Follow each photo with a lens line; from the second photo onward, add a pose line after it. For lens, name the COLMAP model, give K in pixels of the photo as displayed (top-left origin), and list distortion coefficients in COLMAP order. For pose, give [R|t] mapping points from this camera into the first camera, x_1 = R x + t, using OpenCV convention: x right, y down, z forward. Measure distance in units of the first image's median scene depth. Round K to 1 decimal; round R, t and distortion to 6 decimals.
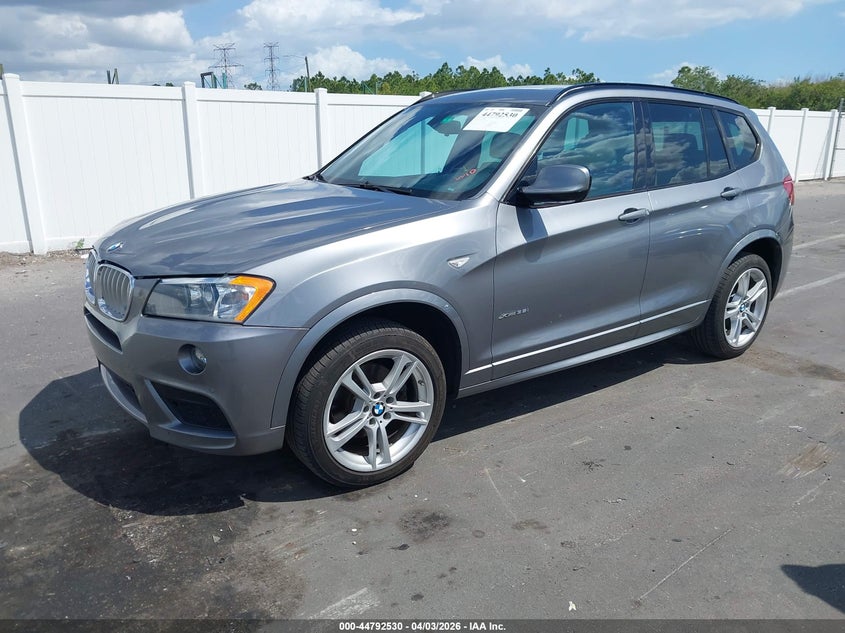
lens RADIAL K [[673.9, 0, 413.5], [0, 673.9, 323.4], [0, 0, 1]] dist [0.008275, -0.003832]
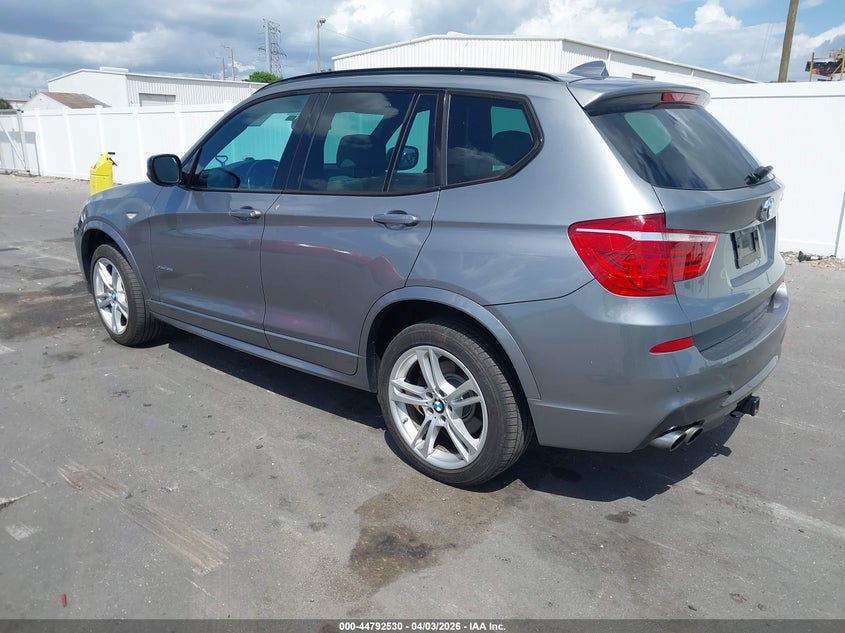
lens RADIAL K [[673.9, 0, 415.2], [0, 673.9, 317.3], [0, 0, 1]] dist [0.008275, -0.003832]
pose [[0.208806, 0.255834, -0.943901, 1.530329], [-0.267921, 0.943215, 0.196379, -0.314946], [0.940542, 0.211885, 0.265492, 1.158364]]
